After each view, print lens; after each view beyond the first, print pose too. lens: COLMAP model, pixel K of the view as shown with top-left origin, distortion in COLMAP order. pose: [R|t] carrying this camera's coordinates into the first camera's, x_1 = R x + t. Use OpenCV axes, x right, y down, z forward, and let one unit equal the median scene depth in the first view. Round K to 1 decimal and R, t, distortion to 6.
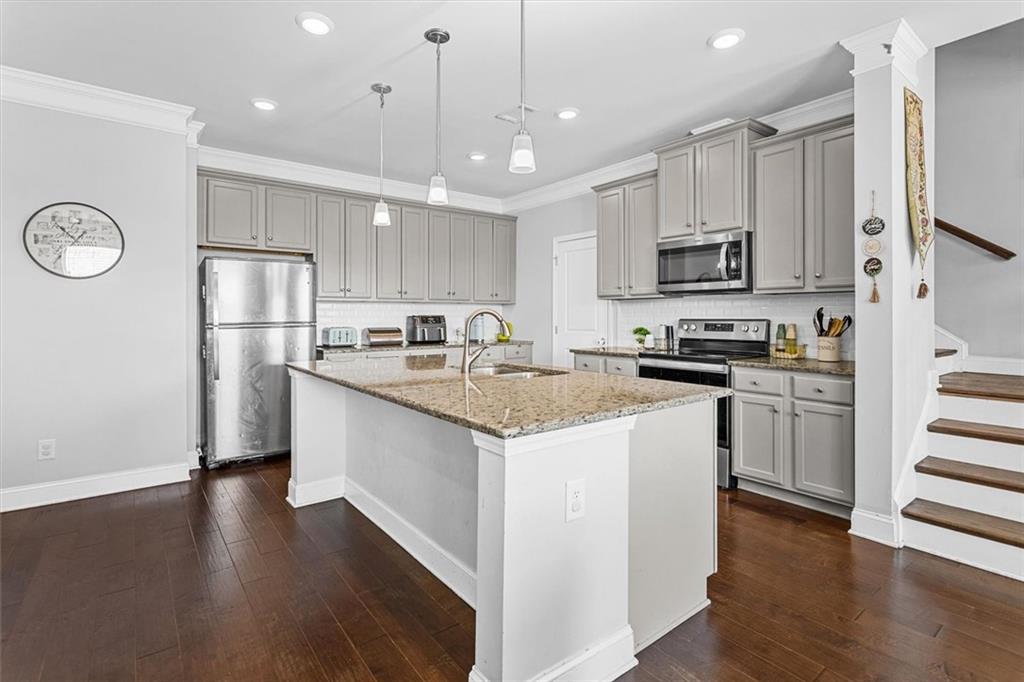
lens RADIAL K [[486.9, 0, 508.8], [0, 486.9, 316.8], [0, 0, 1]] dist [0.001301, 0.000066]
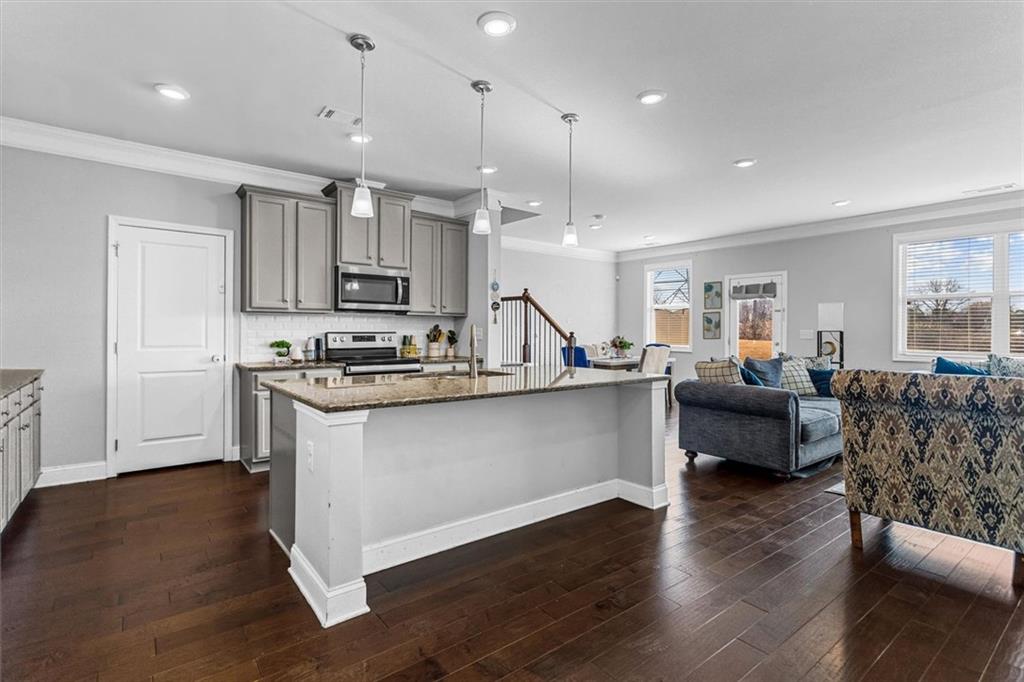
lens RADIAL K [[488.5, 0, 504.7], [0, 488.5, 332.1], [0, 0, 1]] dist [-0.016999, 0.000393]
pose [[-0.002230, -0.003034, 0.999993, -0.902070], [-0.003509, 0.999989, 0.003026, -0.000617], [-0.999991, -0.003503, -0.002241, 0.662113]]
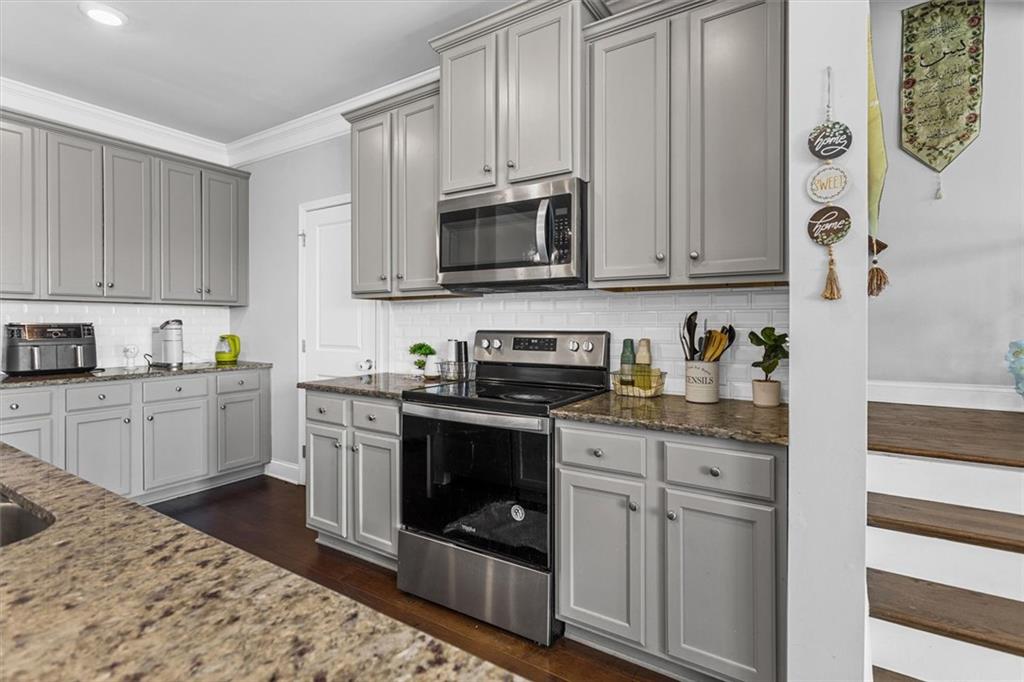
lens RADIAL K [[488.5, 0, 504.7], [0, 488.5, 332.1], [0, 0, 1]] dist [-0.016999, 0.000393]
pose [[0.941390, -0.003561, 0.337302, 0.195877], [-0.001414, 0.999894, 0.014500, -0.002898], [-0.337318, -0.014127, 0.941285, 0.450622]]
